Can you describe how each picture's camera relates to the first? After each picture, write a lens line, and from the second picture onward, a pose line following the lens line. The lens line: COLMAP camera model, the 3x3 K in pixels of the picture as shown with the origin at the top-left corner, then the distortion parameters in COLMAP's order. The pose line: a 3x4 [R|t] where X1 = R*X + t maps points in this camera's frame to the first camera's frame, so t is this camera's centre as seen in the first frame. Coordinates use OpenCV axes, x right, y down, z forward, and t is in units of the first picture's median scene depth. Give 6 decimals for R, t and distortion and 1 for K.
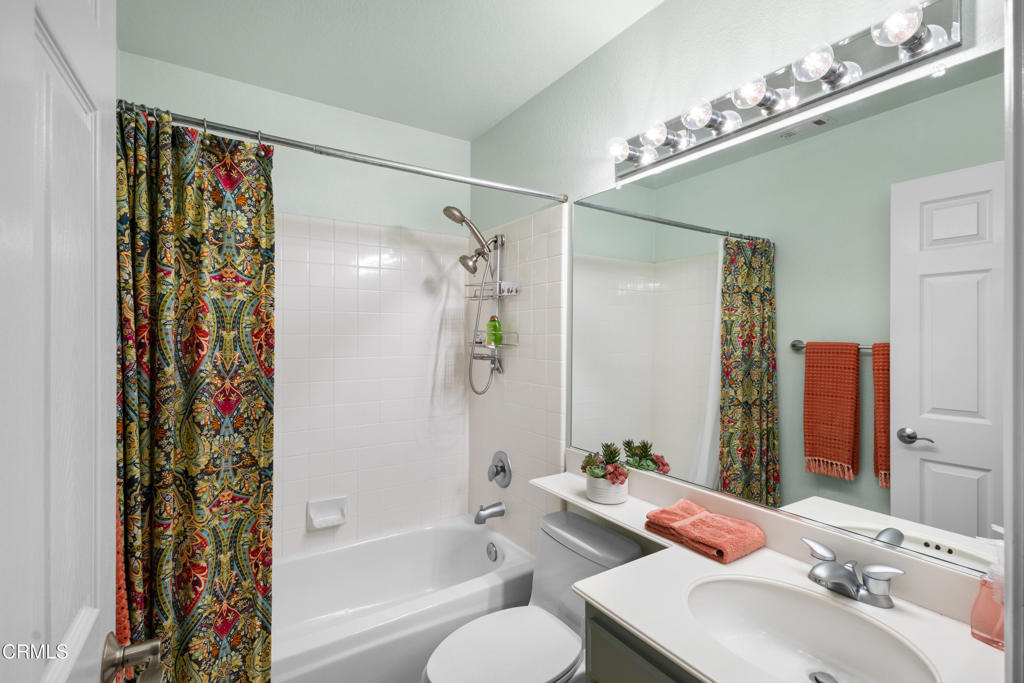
lens RADIAL K [[467.3, 0, 514.3], [0, 467.3, 341.7], [0, 0, 1]] dist [0.002632, -0.000677]
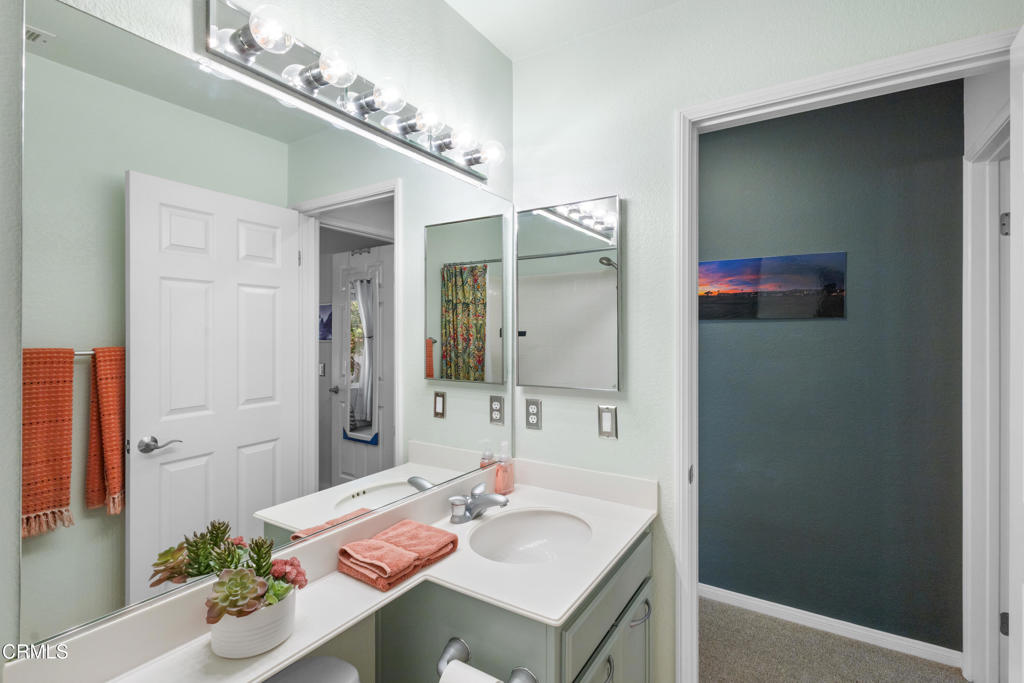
lens RADIAL K [[467.3, 0, 514.3], [0, 467.3, 341.7], [0, 0, 1]] dist [0.002632, -0.000677]
pose [[-0.408490, -0.016164, 0.912620, -0.330677], [0.012939, 0.999640, 0.023497, -0.019671], [-0.912671, 0.021406, -0.408133, 0.726127]]
